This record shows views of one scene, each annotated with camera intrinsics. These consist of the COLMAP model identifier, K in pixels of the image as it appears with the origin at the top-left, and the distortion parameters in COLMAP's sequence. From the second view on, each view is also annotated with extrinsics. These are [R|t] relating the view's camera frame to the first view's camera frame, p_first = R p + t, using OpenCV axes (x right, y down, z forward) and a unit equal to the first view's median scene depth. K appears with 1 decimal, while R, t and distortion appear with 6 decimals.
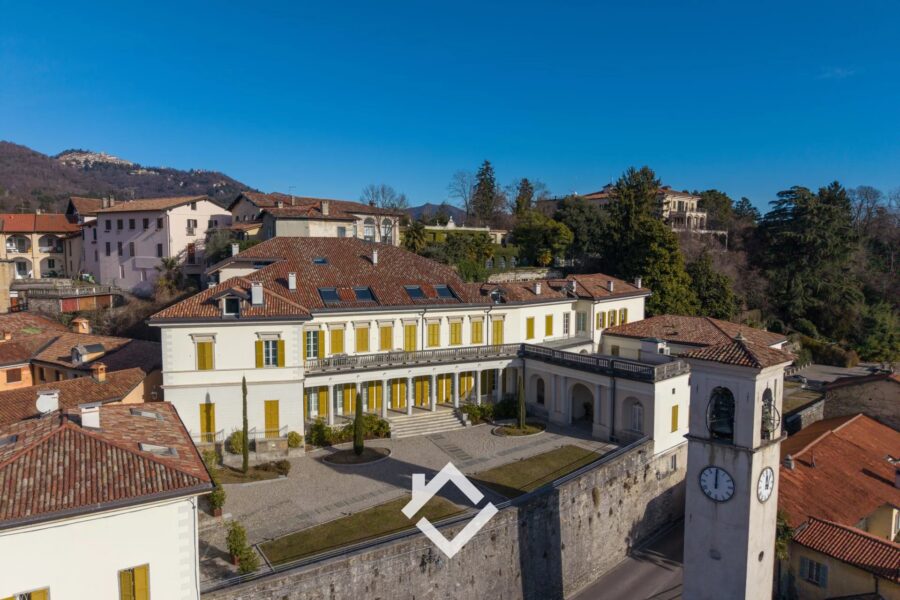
lens RADIAL K [[557.3, 0, 450.0], [0, 557.3, 300.0], [0, 0, 1]] dist [-0.003712, -0.003912]
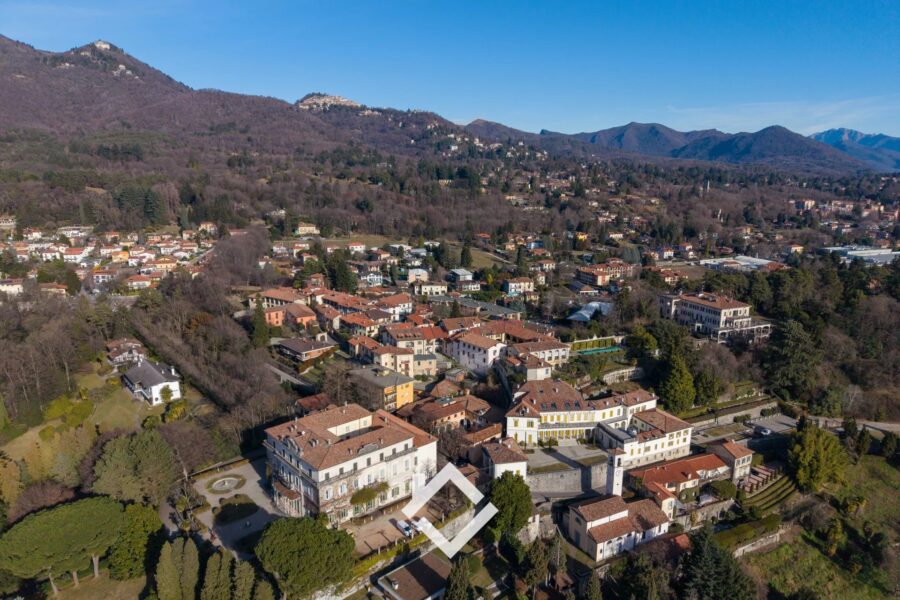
lens RADIAL K [[557.3, 0, 450.0], [0, 557.3, 300.0], [0, 0, 1]] dist [-0.003712, -0.003912]
pose [[0.940519, 0.065147, -0.333437, 0.339239], [-0.015013, 0.988454, 0.150779, -1.095264], [0.339410, -0.136804, 0.930637, -2.257048]]
